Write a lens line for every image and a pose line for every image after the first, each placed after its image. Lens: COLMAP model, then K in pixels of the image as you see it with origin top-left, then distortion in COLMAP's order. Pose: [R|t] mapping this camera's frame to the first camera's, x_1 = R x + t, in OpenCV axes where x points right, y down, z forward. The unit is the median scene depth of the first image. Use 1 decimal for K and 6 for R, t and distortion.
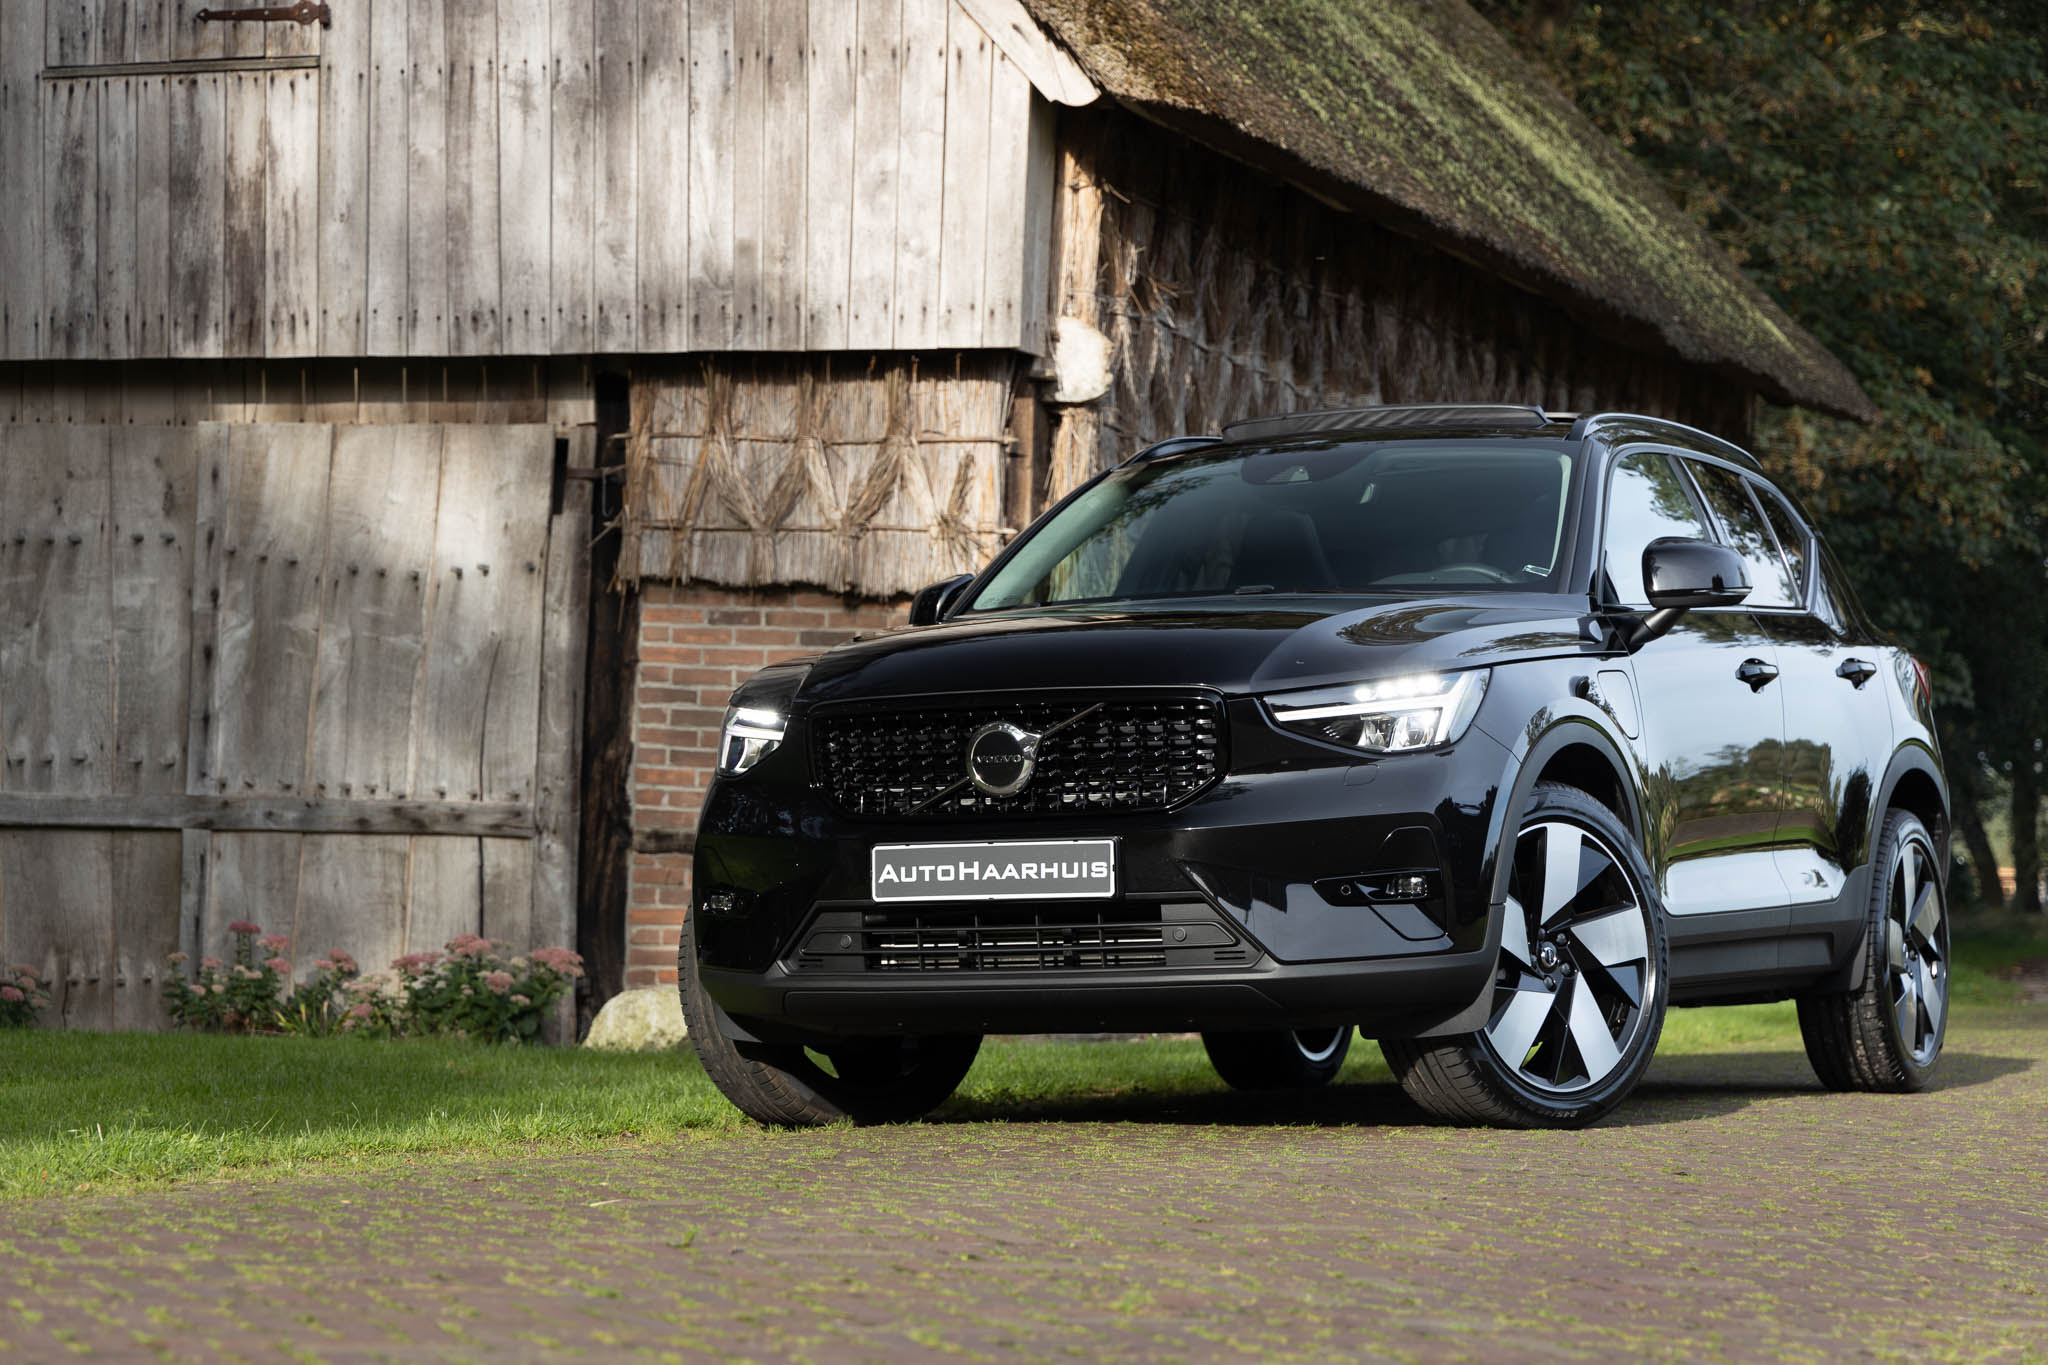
lens RADIAL K [[5098.4, 0, 1020.0], [0, 5098.4, 686.4], [0, 0, 1]] dist [0.055322, 0.000000]
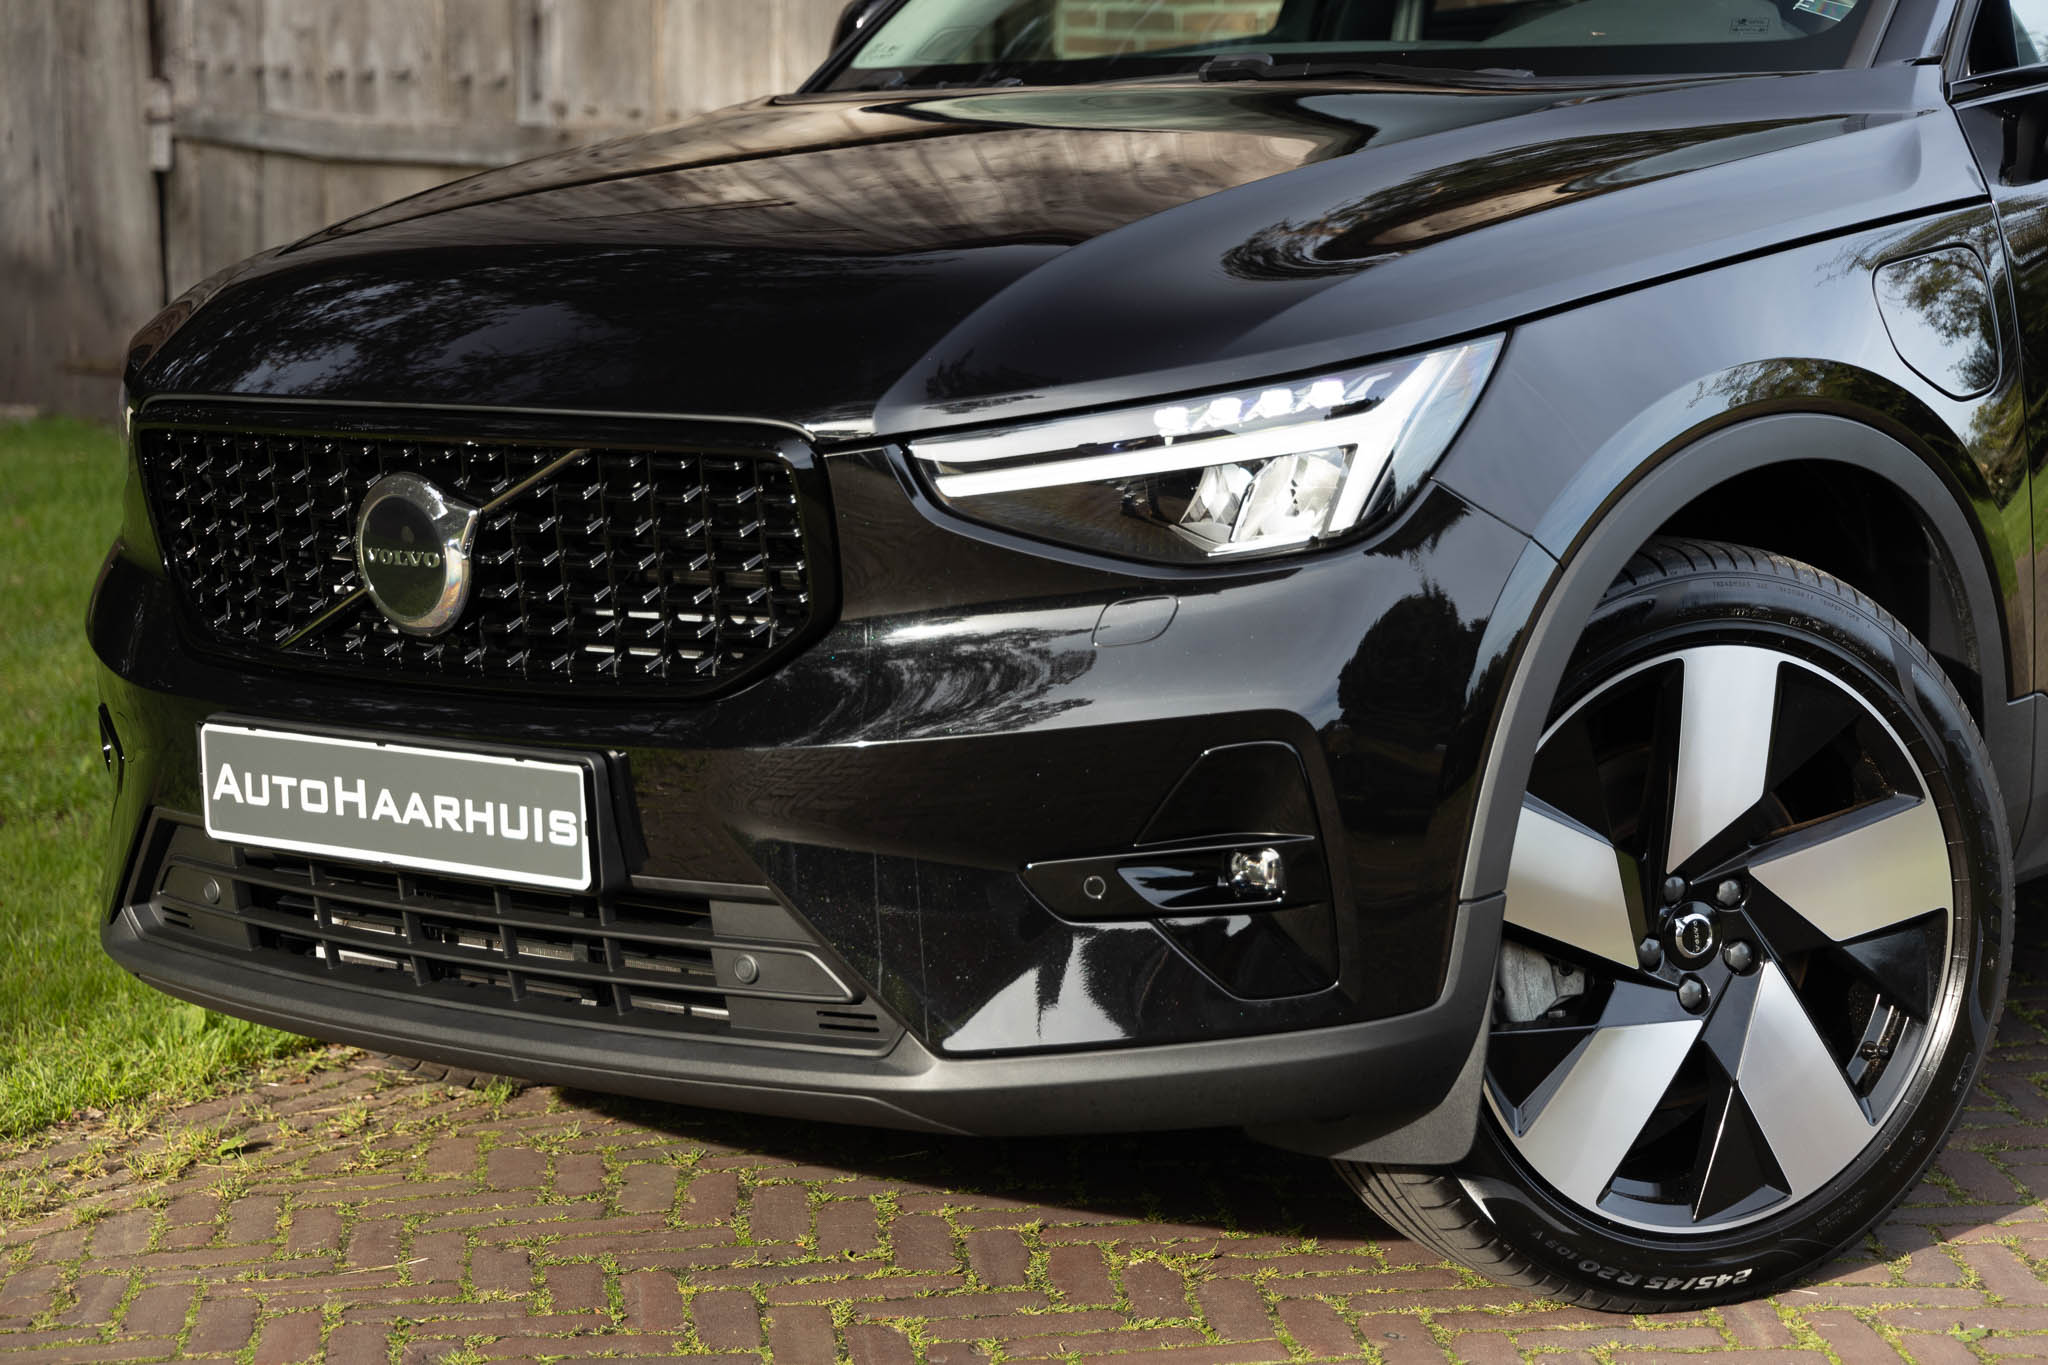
lens RADIAL K [[4572.4, 0, 1042.9], [0, 4572.4, 680.7], [0, 0, 1]] dist [0.024672, 0.000000]
pose [[0.961646, 0.017851, -0.273712, 0.101830], [0.040315, 0.977845, 0.205414, -0.035474], [0.271315, -0.208570, 0.939621, 0.387420]]
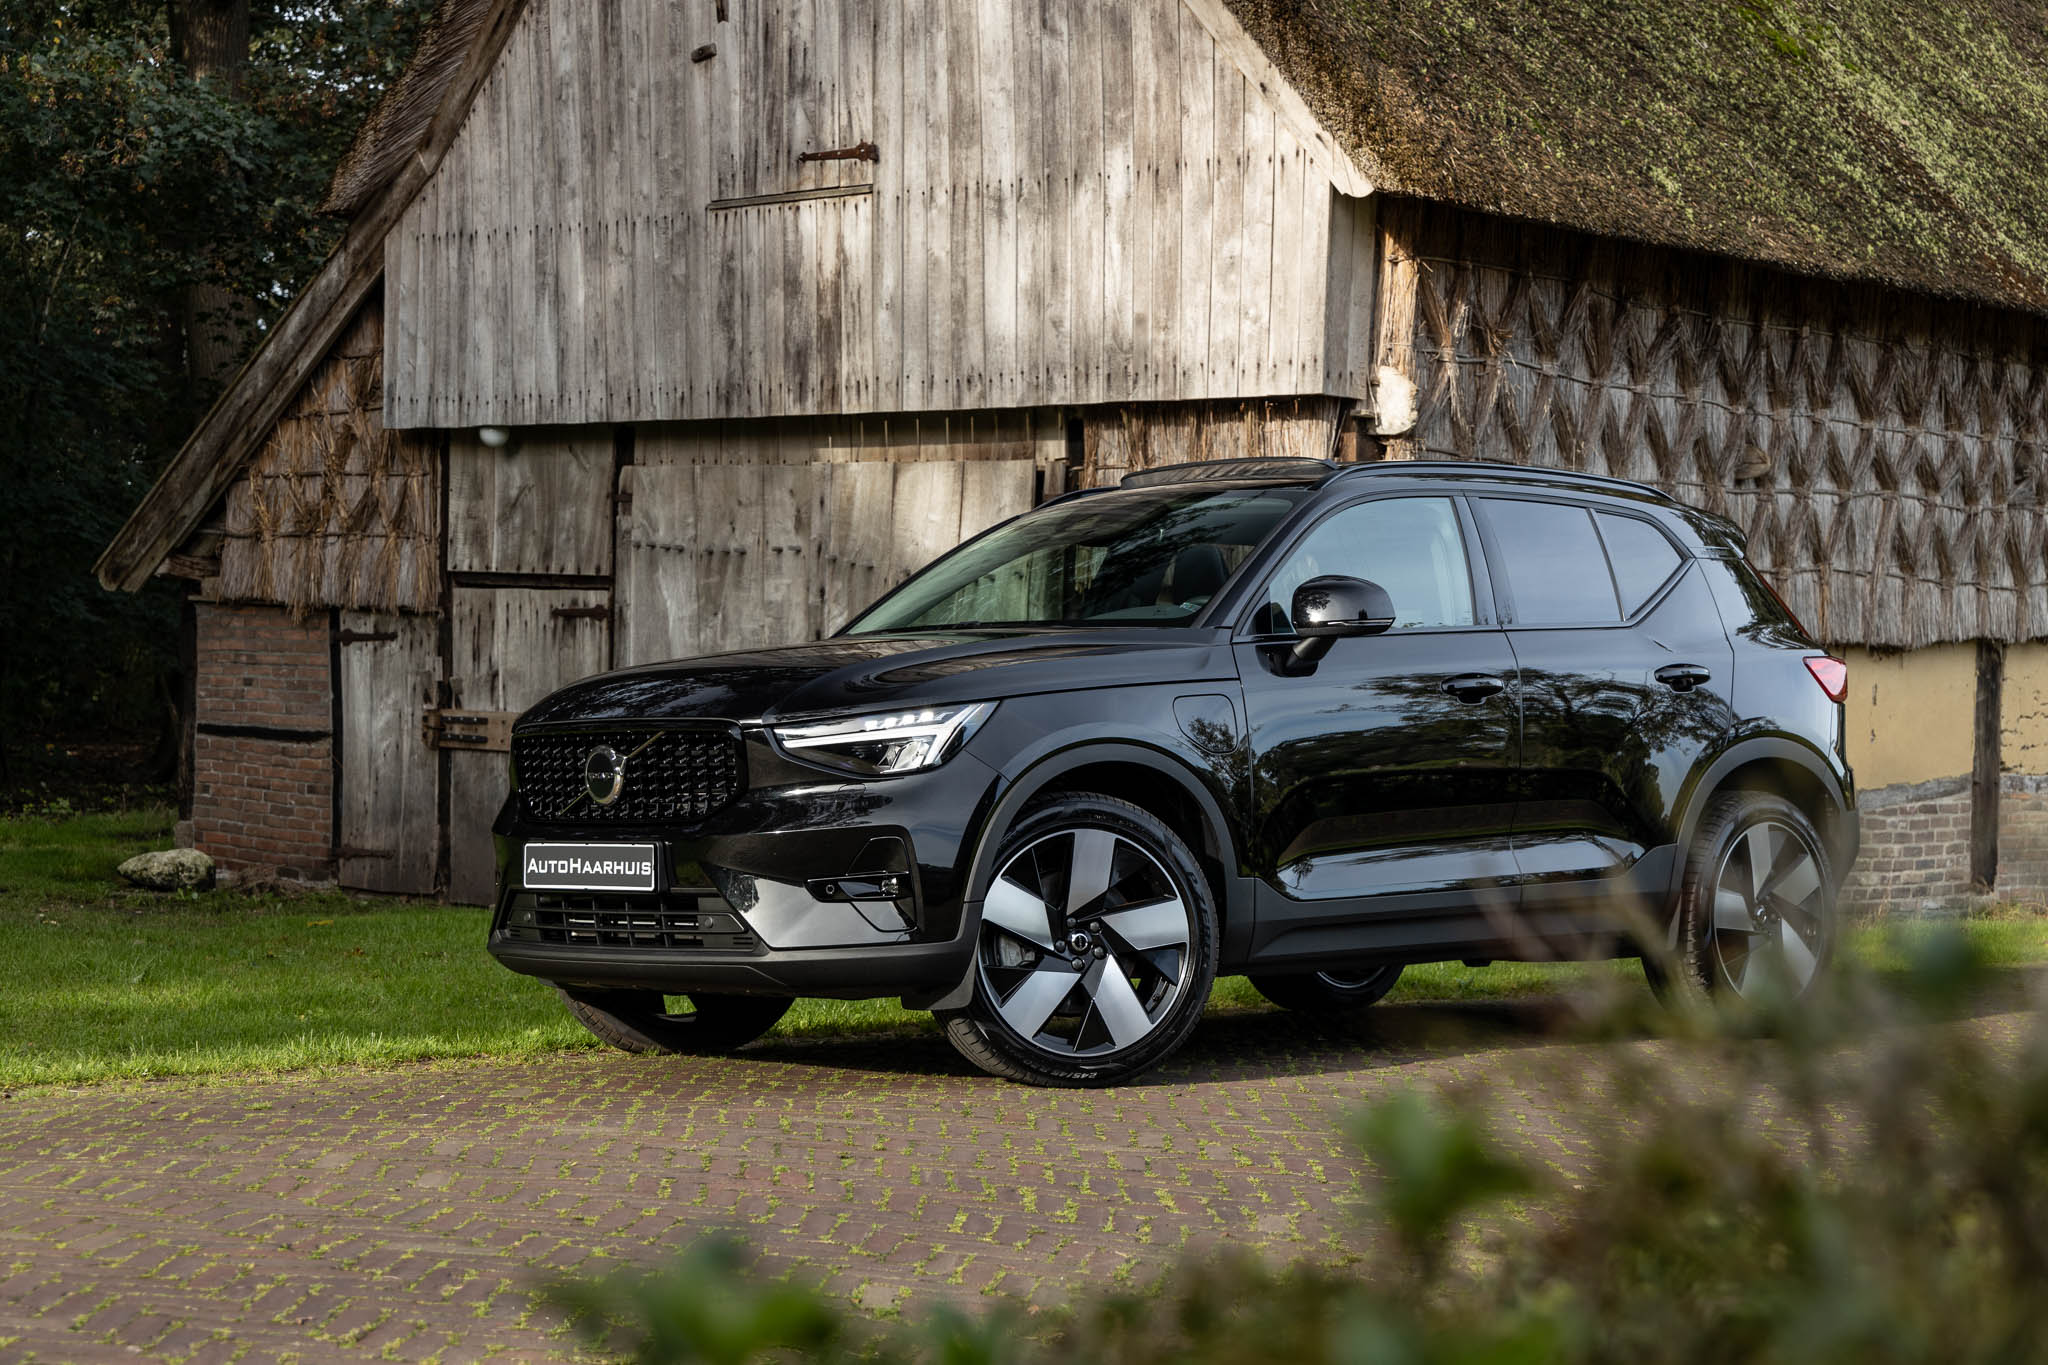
lens RADIAL K [[3697.1, 0, 1014.9], [0, 3697.1, 677.3], [0, 0, 1]] dist [0.041310, 0.000000]
pose [[0.927356, 0.000028, -0.374179, 0.262787], [0.009082, 0.999704, 0.022585, -0.017843], [0.374069, -0.024343, 0.927081, 0.128399]]
